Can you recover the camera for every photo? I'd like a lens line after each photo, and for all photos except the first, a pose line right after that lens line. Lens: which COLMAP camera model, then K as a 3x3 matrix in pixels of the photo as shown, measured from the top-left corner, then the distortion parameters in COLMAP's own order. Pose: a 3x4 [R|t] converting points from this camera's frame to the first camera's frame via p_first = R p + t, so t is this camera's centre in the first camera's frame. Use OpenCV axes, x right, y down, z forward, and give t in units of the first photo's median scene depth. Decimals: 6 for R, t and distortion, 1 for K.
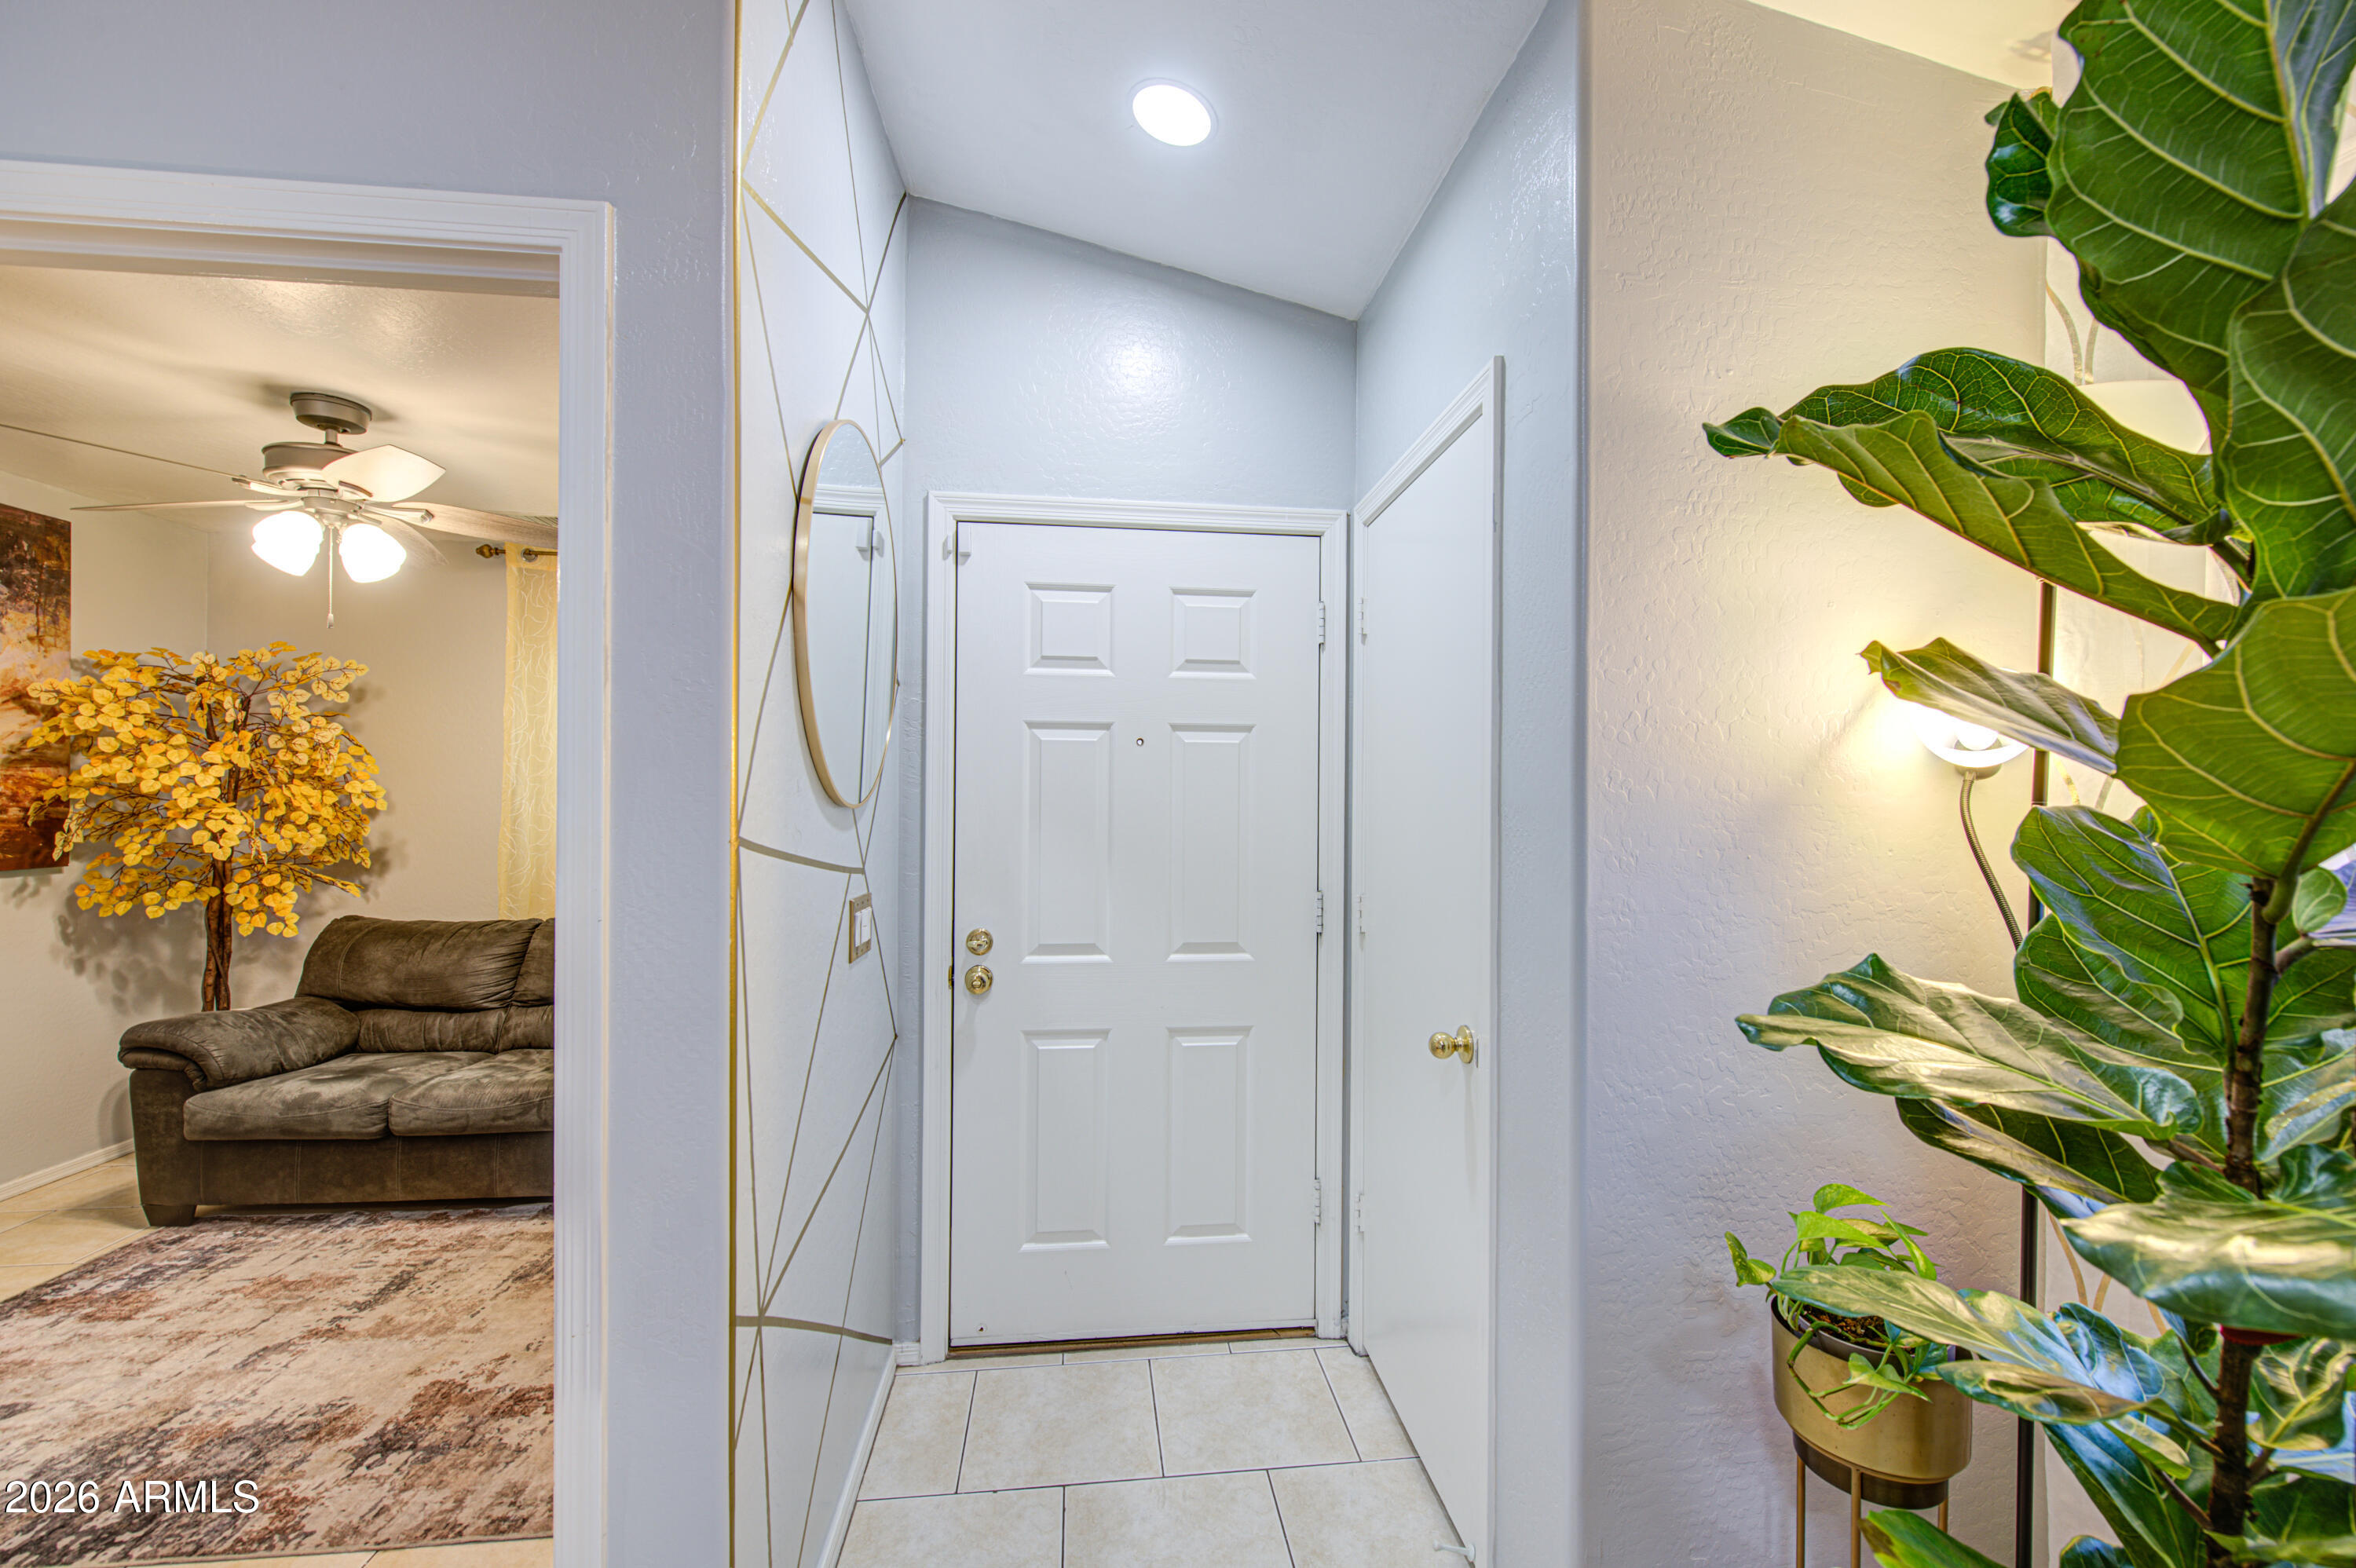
lens RADIAL K [[978.1, 0, 1212.4], [0, 978.1, 799.7], [0, 0, 1]] dist [-0.004515, -0.000378]
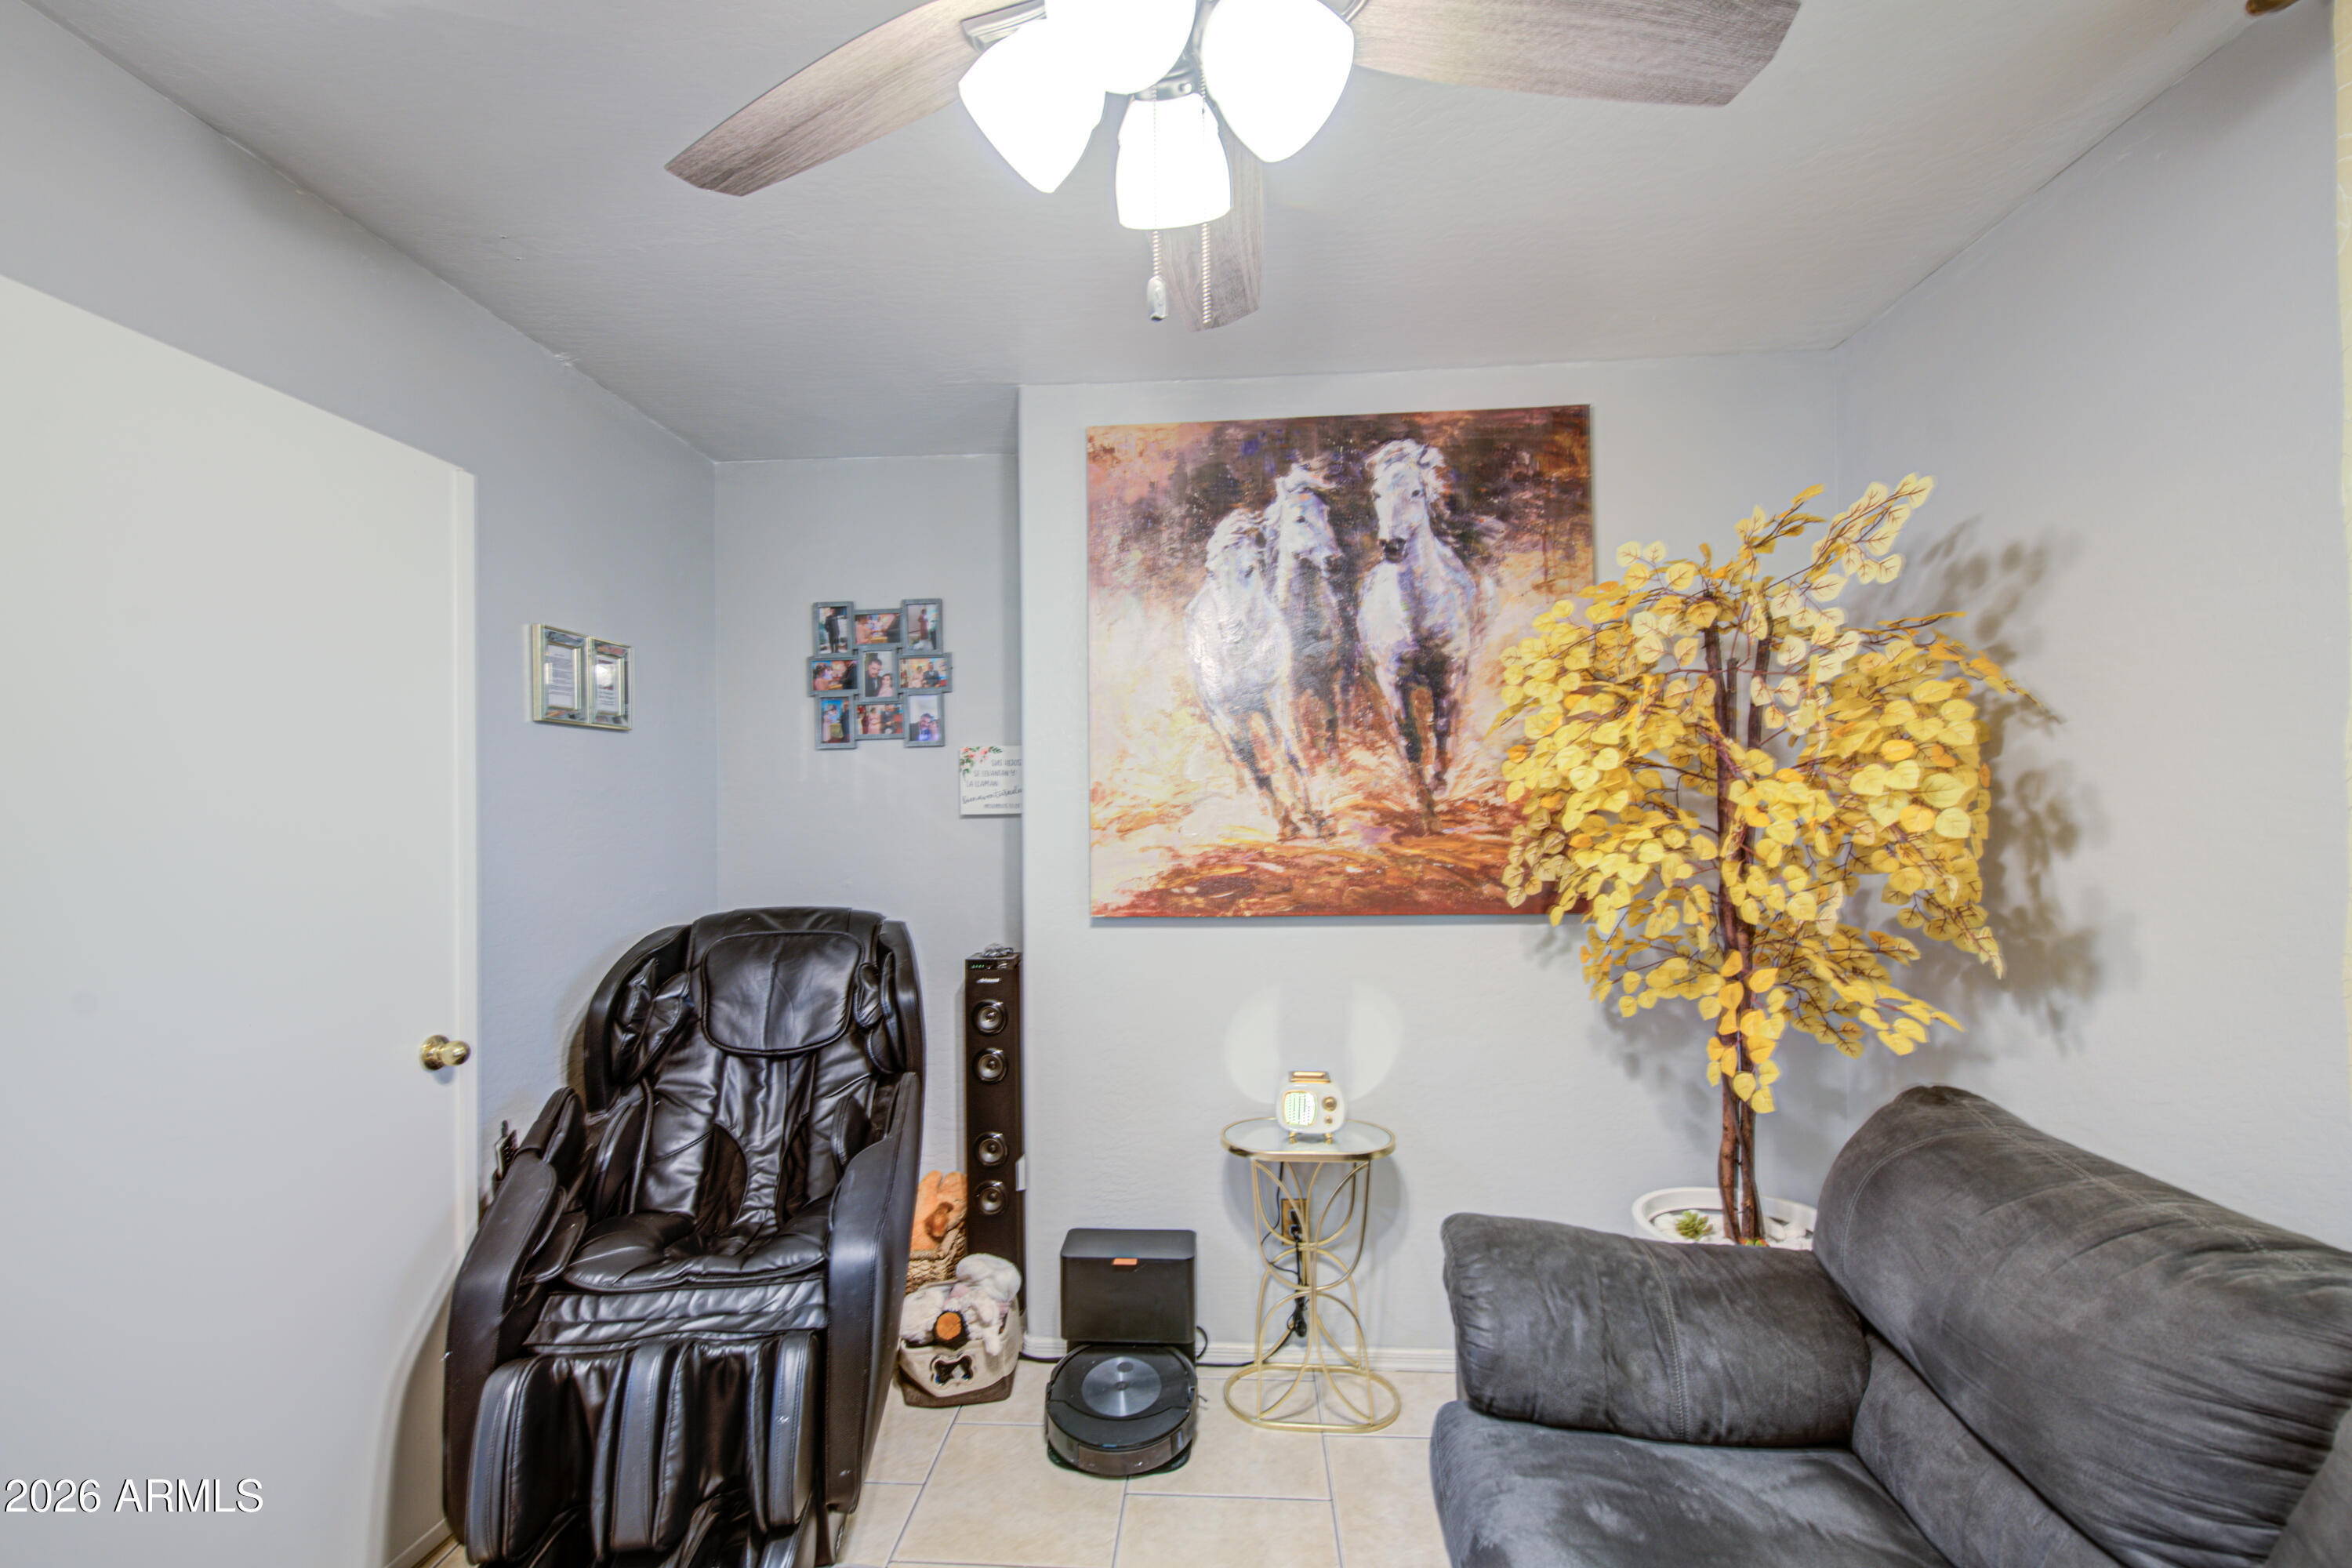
lens RADIAL K [[991.4, 0, 1178.7], [0, 991.4, 802.5], [0, 0, 1]] dist [0.004906, 0.000024]
pose [[-0.199704, -0.015934, -0.979727, -0.464188], [0.010386, 0.999777, -0.018377, 0.000982], [0.979801, -0.013846, -0.199494, 0.889363]]
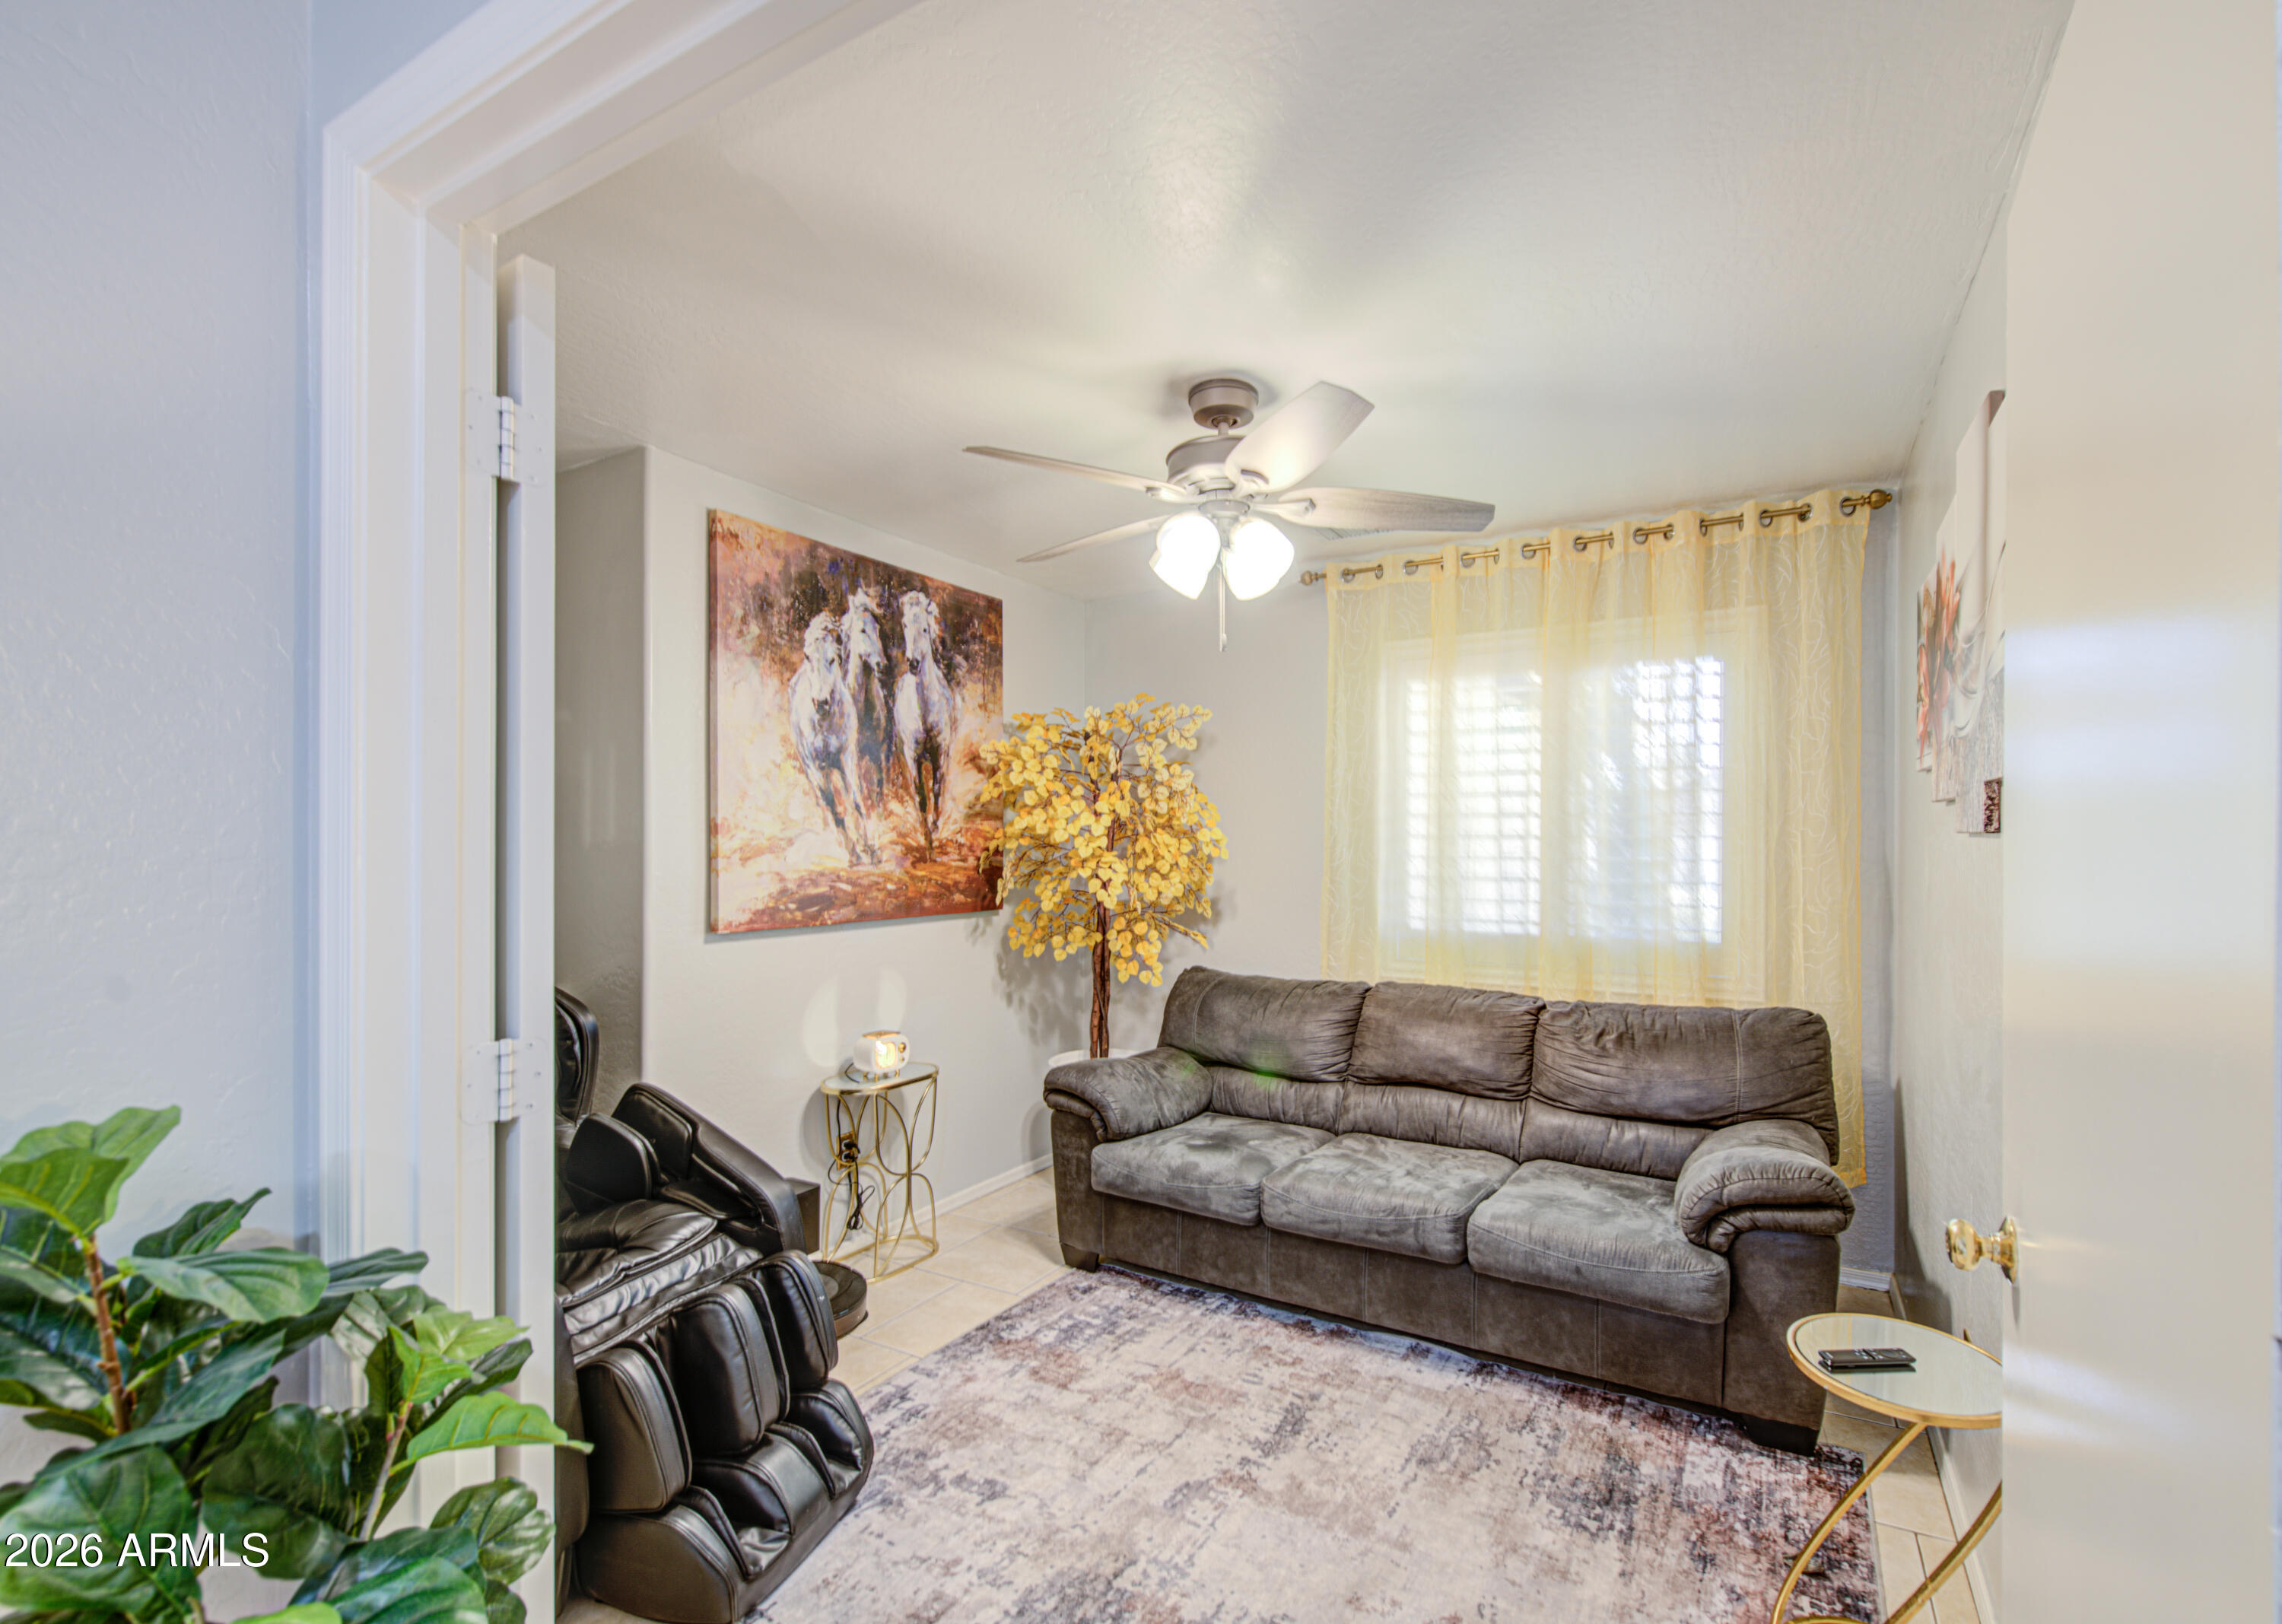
lens RADIAL K [[1005.7, 0, 1212.3], [0, 1005.7, 850.7], [0, 0, 1]] dist [-0.005293, -0.000516]
pose [[0.807992, -0.005690, -0.589167, -0.317410], [0.006123, 0.999980, -0.001261, 0.004266], [0.589162, -0.002589, 0.808011, 0.219364]]
